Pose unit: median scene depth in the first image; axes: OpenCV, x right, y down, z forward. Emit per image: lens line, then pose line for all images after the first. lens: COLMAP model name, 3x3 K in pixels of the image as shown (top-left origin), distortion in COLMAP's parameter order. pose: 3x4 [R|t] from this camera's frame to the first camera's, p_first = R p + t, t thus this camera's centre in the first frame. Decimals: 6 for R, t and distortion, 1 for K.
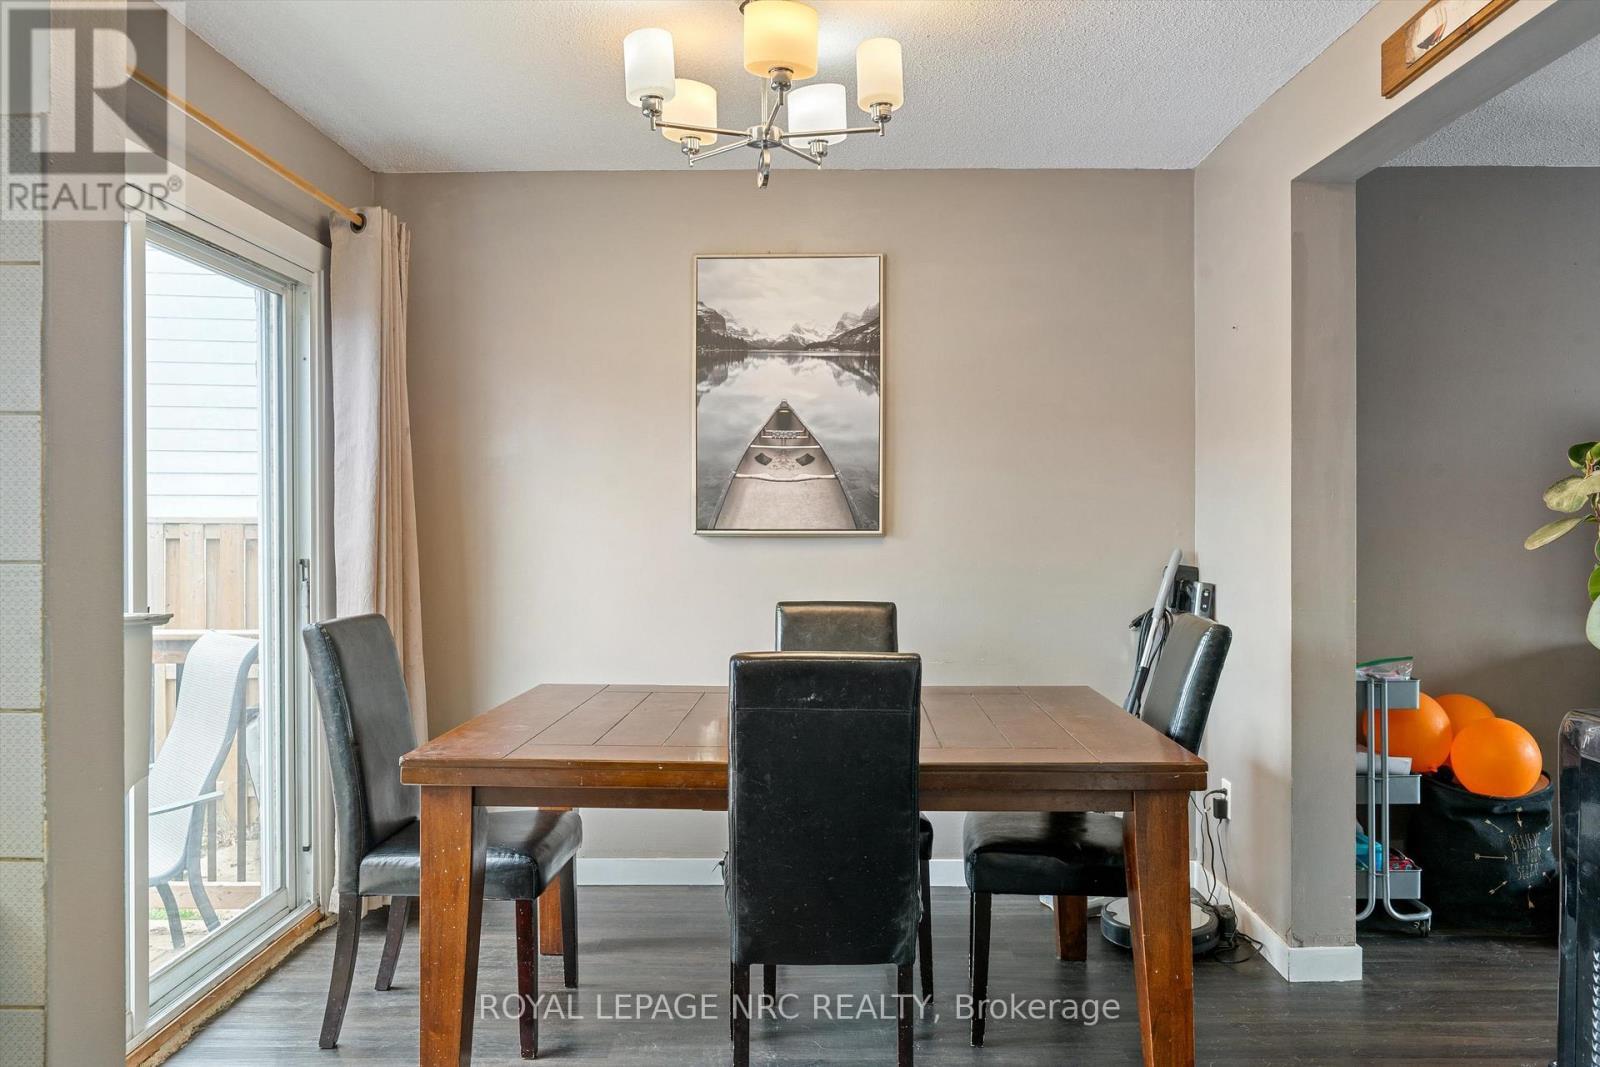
lens RADIAL K [[1127.3, 0, 800.0], [0, 1127.3, 533.5], [0, 0, 1]] dist [-0.001553, 0.001819]
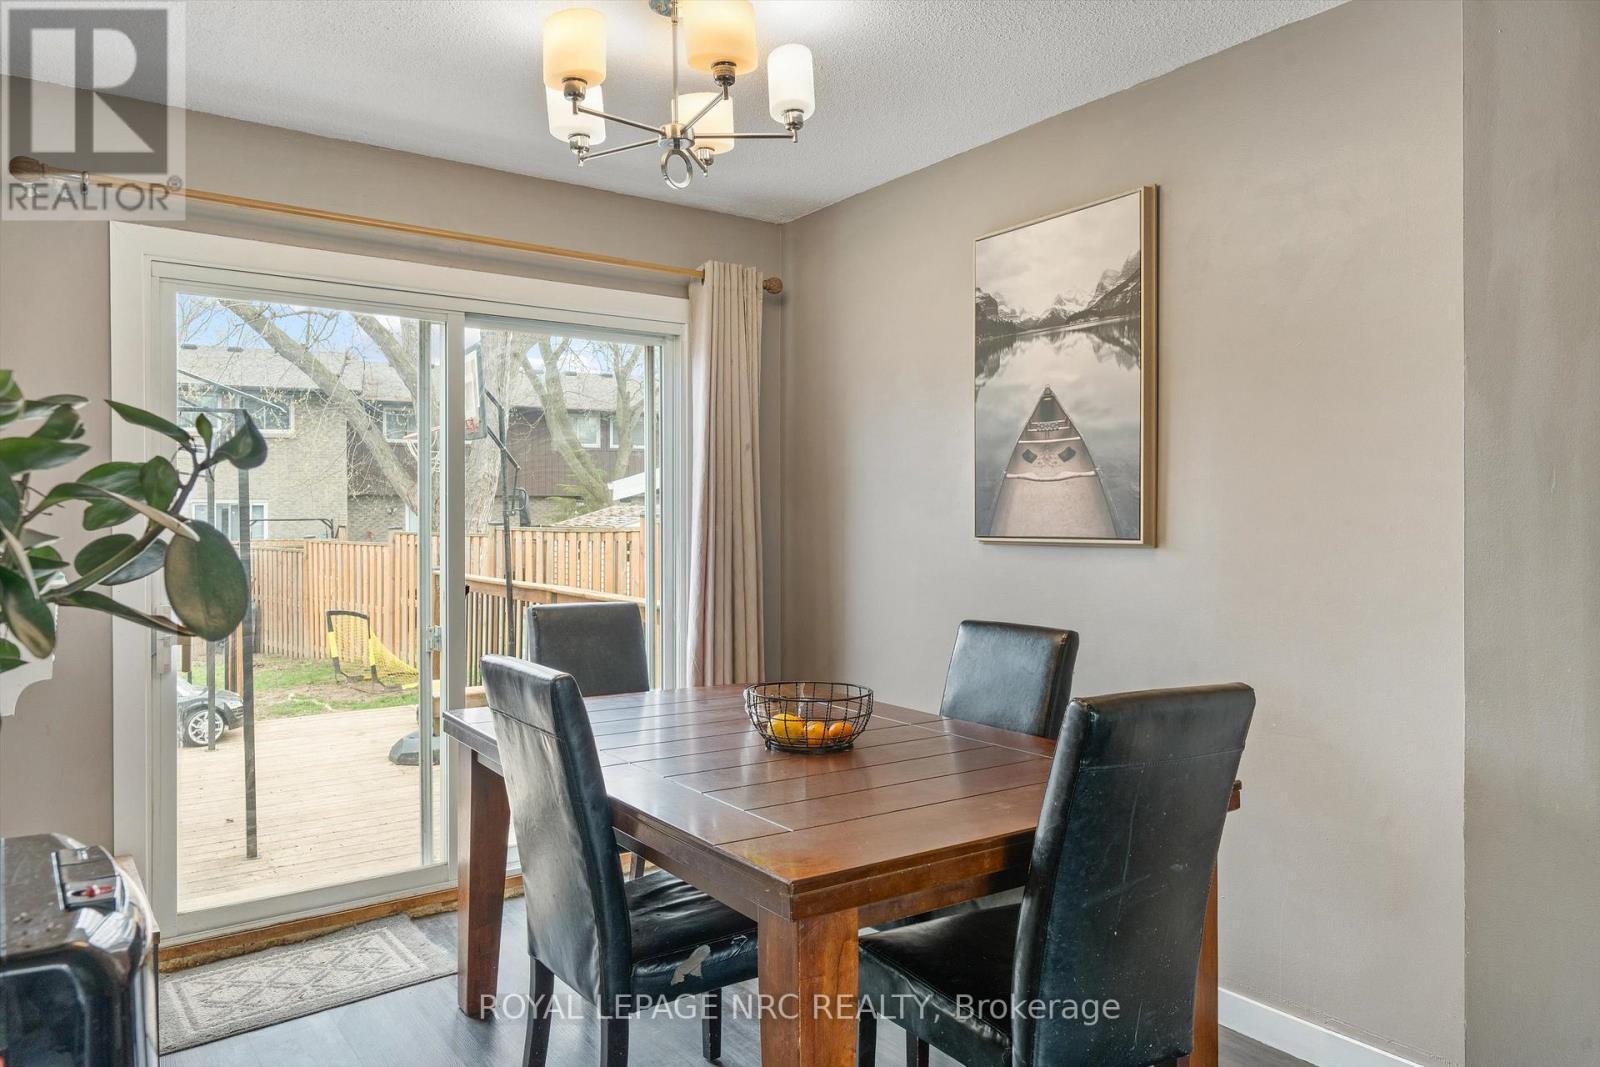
lens RADIAL K [[1075.3, 0, 798.9], [0, 1075.3, 520.6], [0, 0, 1]] dist [0.001031, 0.001079]
pose [[0.599523, 0.000754, -0.800357, 0.525575], [-0.012189, 0.999892, -0.008188, -0.007278], [0.800265, 0.014664, 0.599467, 0.362028]]
